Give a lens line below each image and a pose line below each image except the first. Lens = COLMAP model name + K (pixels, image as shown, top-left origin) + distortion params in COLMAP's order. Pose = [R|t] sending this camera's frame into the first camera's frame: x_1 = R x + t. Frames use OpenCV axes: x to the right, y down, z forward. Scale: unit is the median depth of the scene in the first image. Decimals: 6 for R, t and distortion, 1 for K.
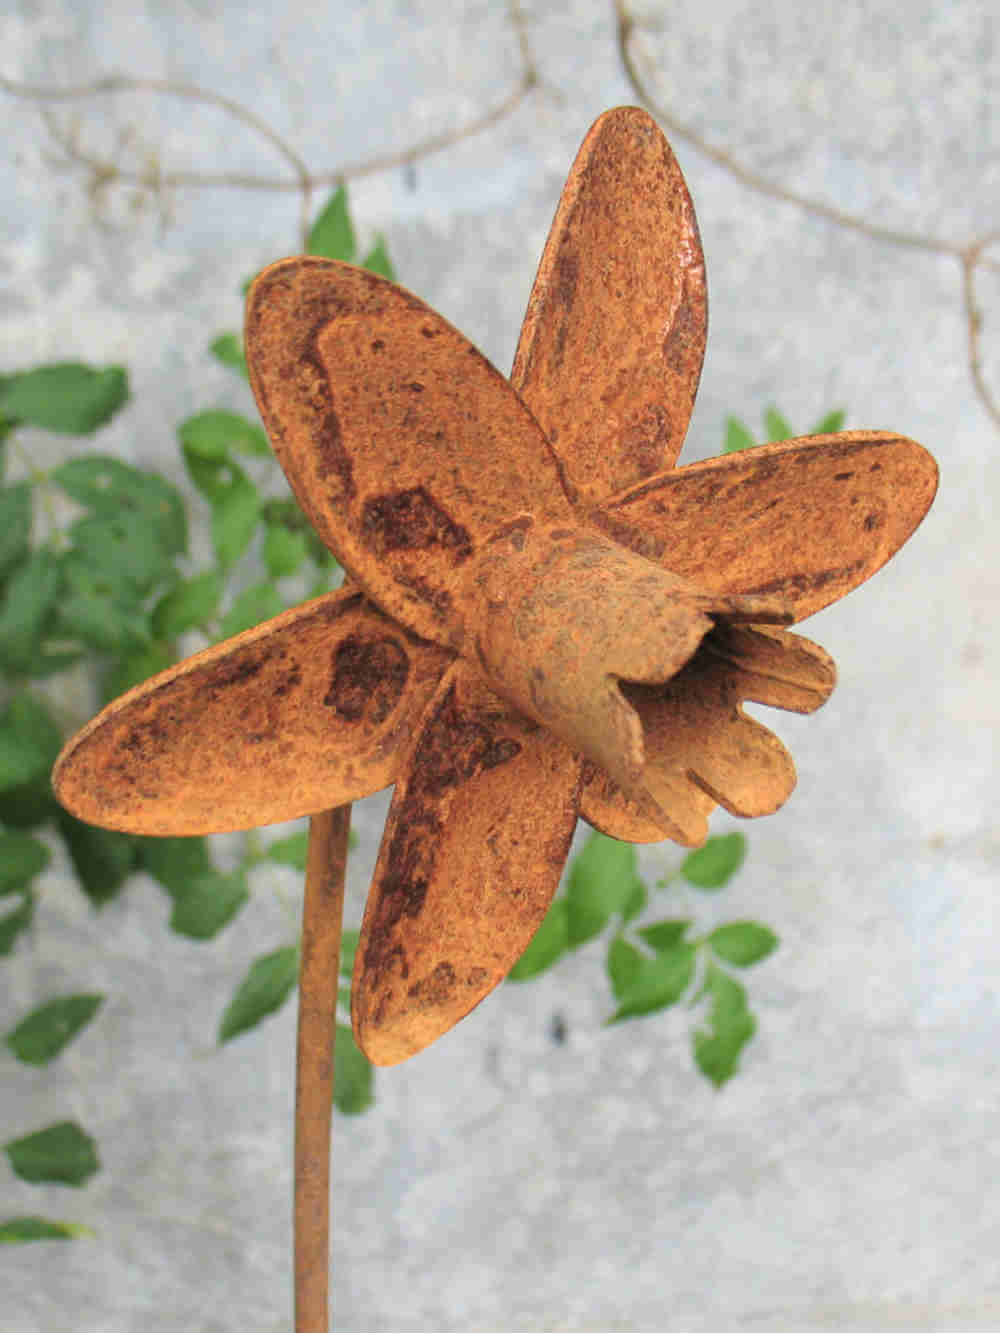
lens RADIAL K [[1745.7, 0, 502.7], [0, 1745.7, 668.5], [0, 0, 1]] dist [-0.126438, 0.000000]
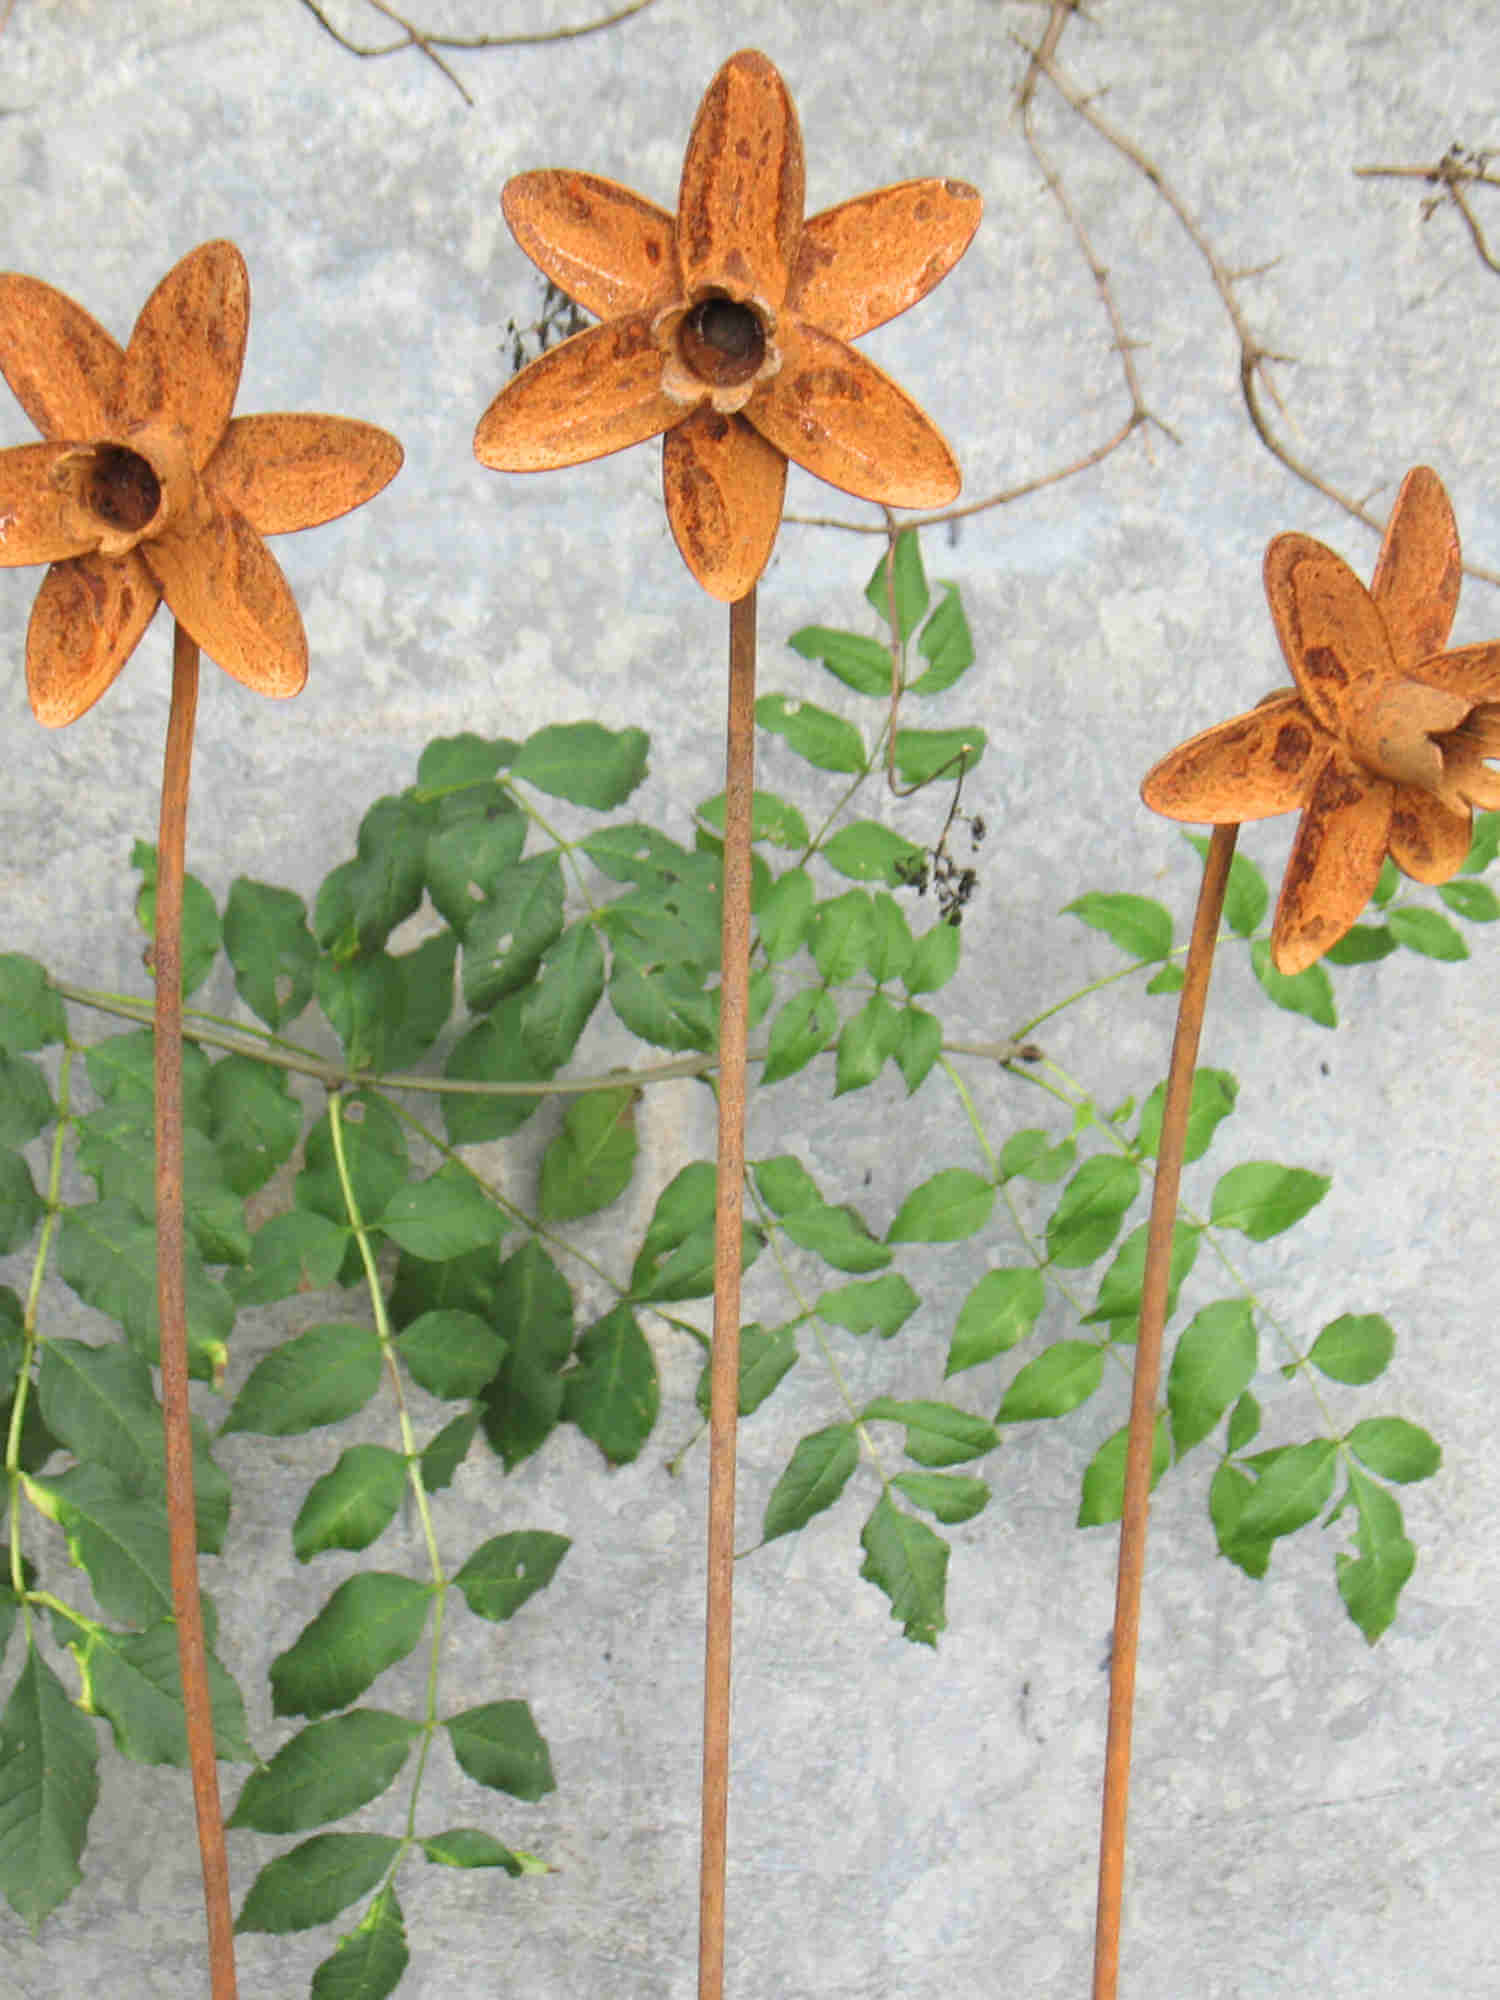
lens RADIAL K [[3299.0, 0, 750.8], [0, 3299.0, 999.3], [0, 0, 1]] dist [-0.052187, 0.000000]
pose [[0.999647, 0.016264, -0.021000, -0.596844], [-0.019092, 0.989629, -0.142370, 0.814885], [0.018467, 0.142720, 0.989591, -2.611184]]
